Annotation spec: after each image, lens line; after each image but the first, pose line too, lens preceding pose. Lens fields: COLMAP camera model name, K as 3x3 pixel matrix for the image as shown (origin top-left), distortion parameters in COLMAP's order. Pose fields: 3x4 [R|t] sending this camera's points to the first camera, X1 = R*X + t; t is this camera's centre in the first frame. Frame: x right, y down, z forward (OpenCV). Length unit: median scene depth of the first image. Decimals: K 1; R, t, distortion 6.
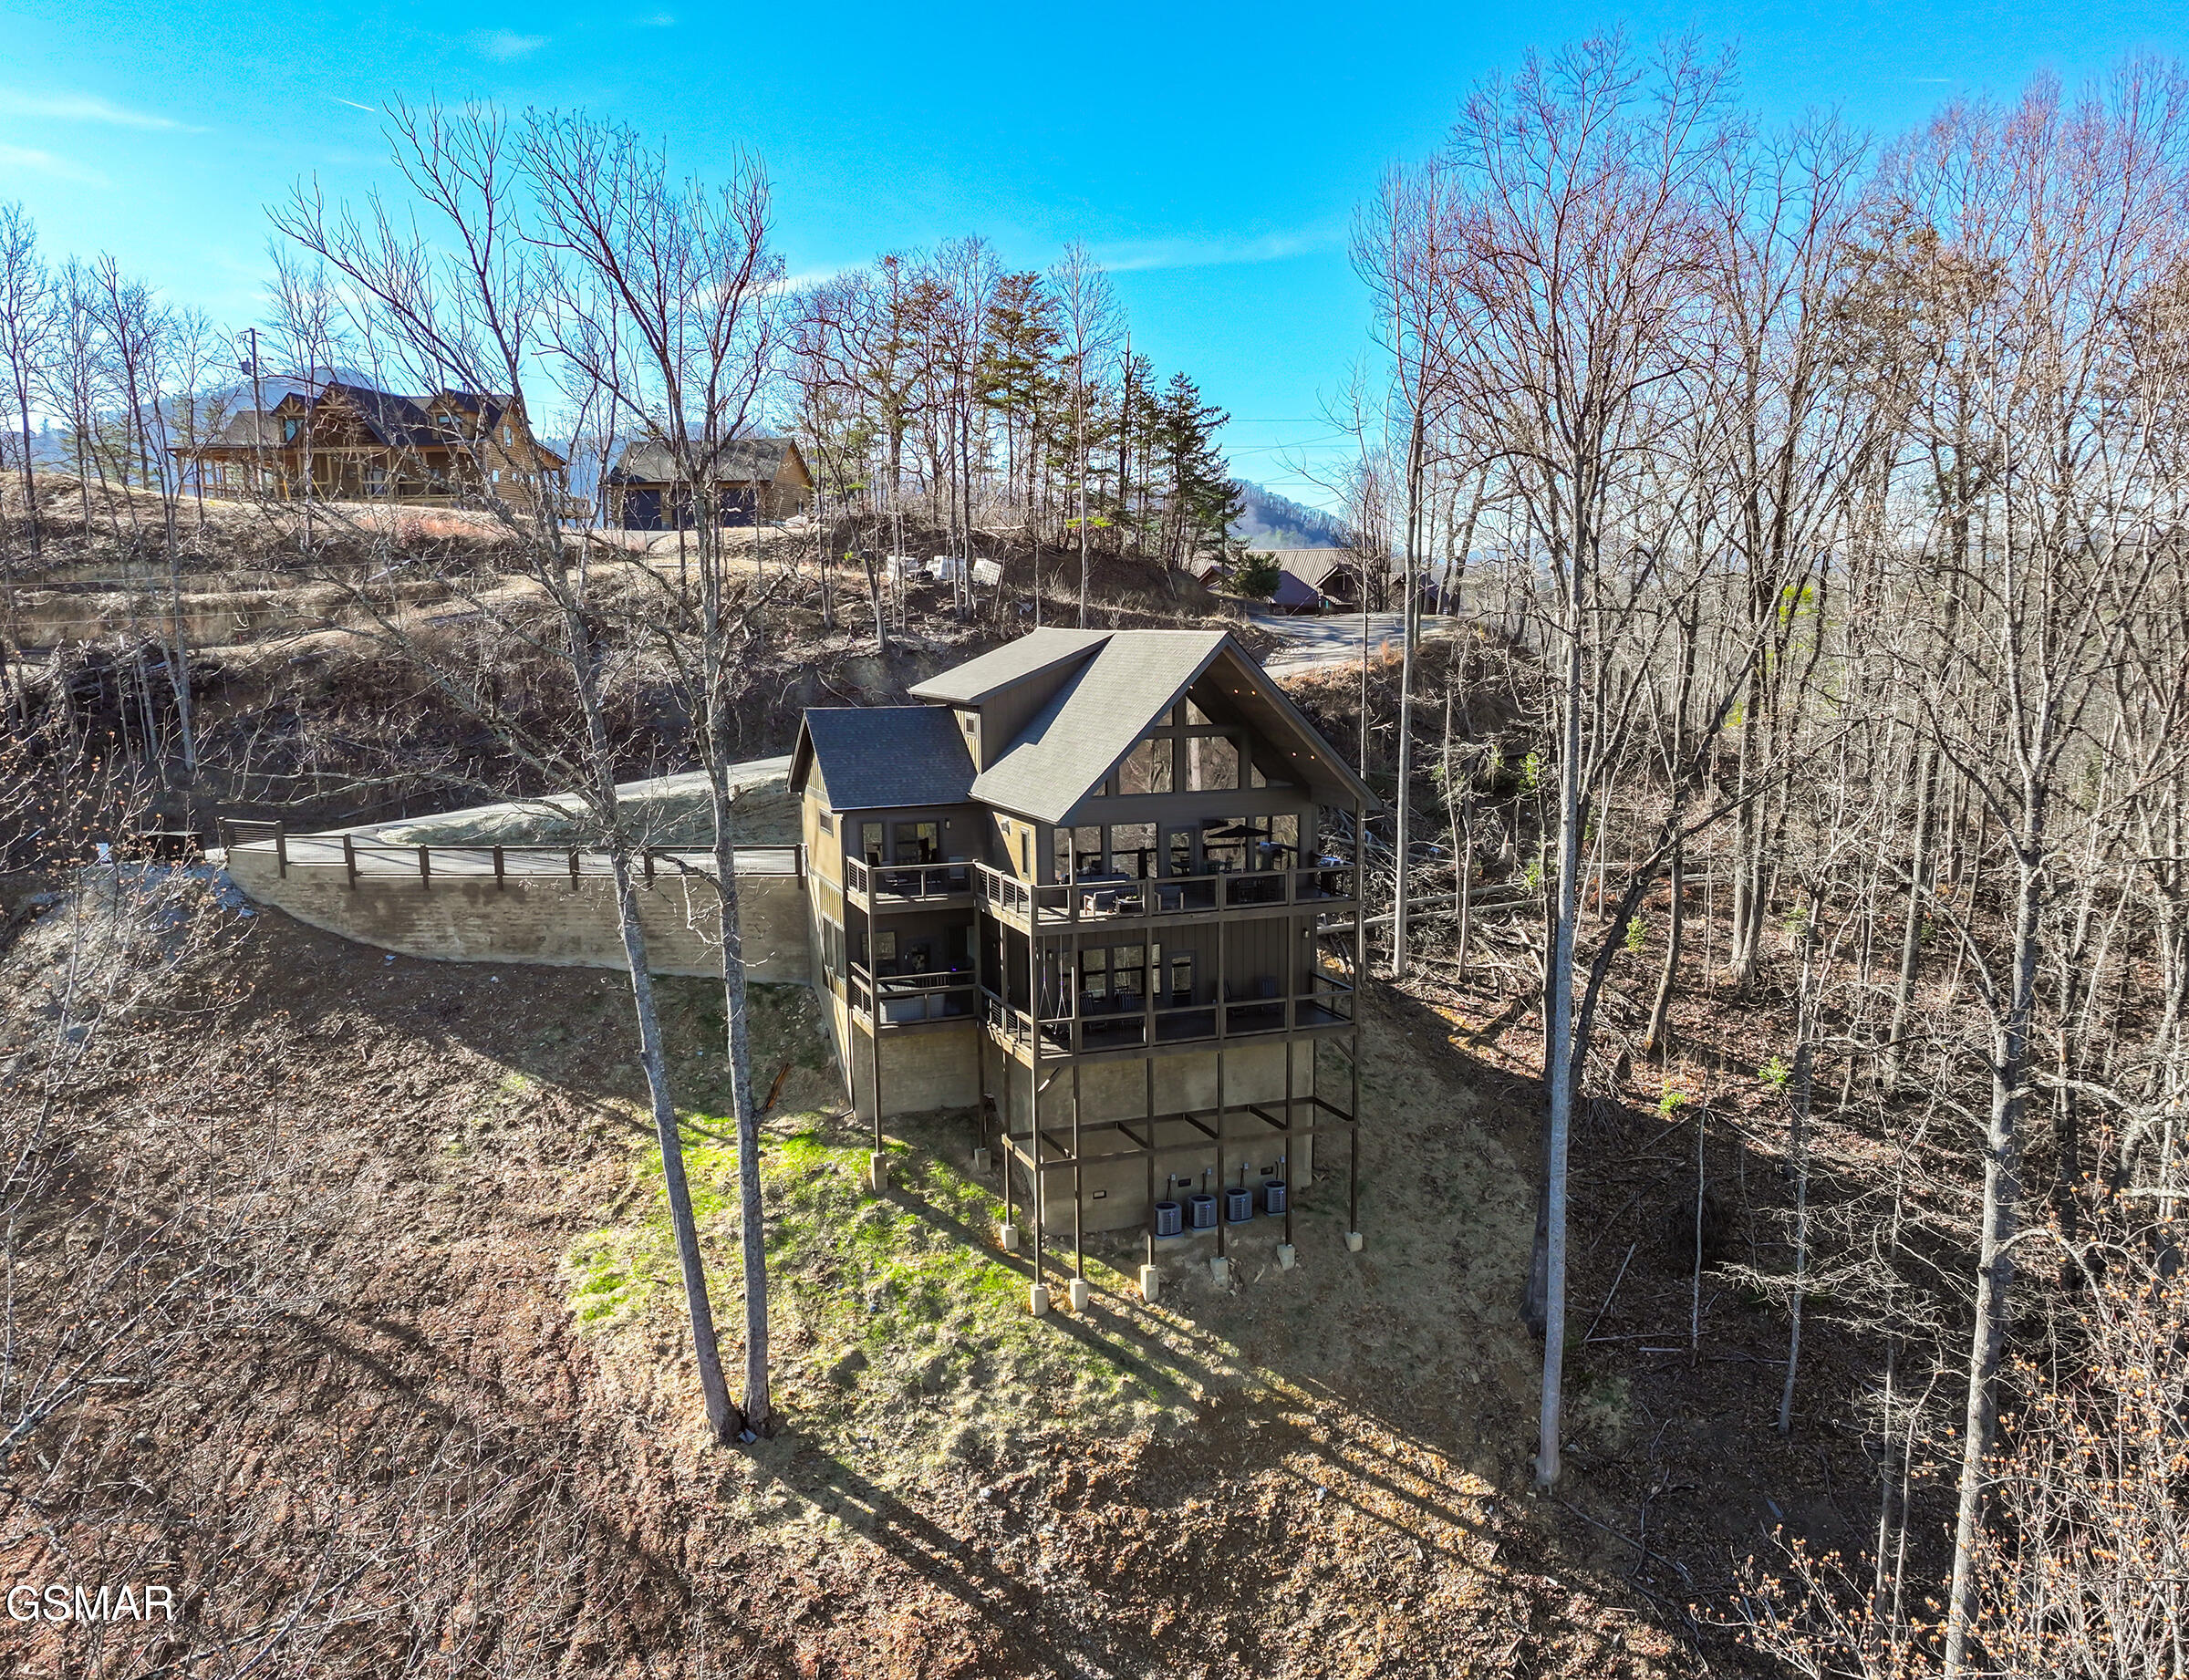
lens RADIAL K [[1770.3, 0, 1168.3], [0, 1770.3, 908.5], [0, 0, 1]] dist [-0.005713, 0.010888]
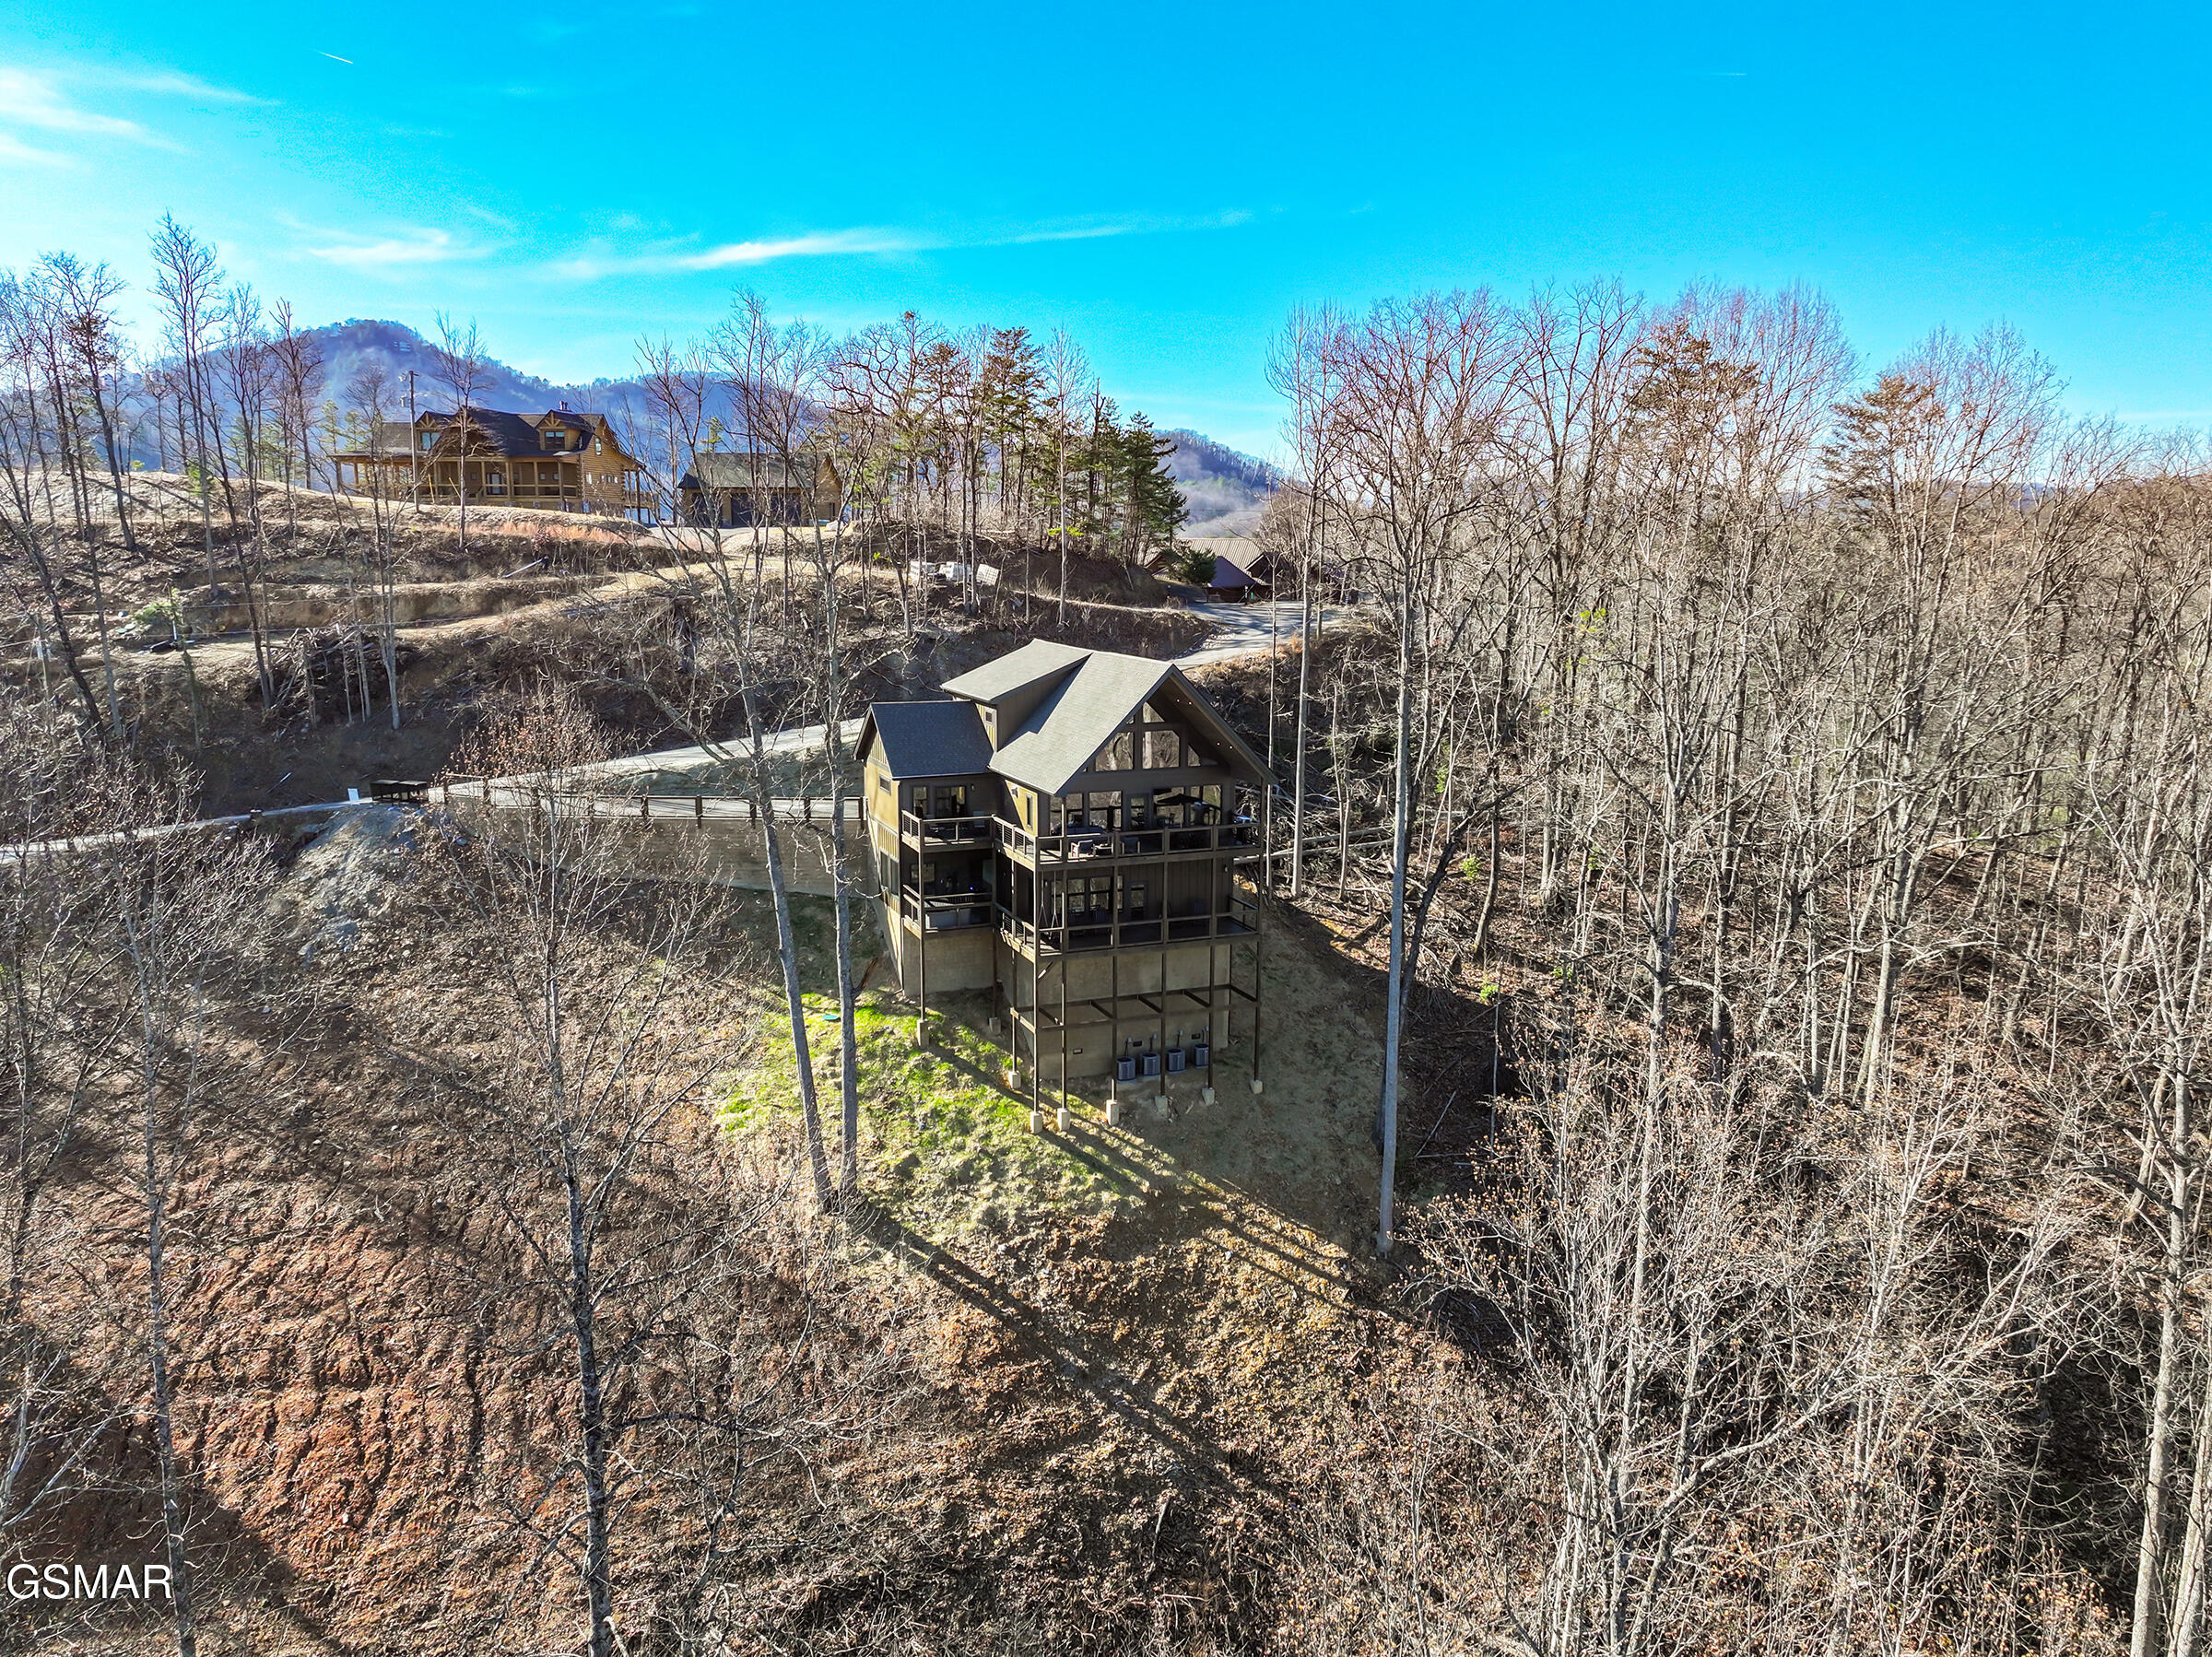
lens RADIAL K [[1592.2, 0, 1111.0], [0, 1592.2, 825.3], [0, 0, 1]] dist [0.004652, 0.007343]
pose [[0.999911, 0.012860, -0.003411, -0.009952], [-0.012828, 0.999874, 0.009386, -0.031674], [0.003531, -0.009342, 0.999950, -0.274096]]
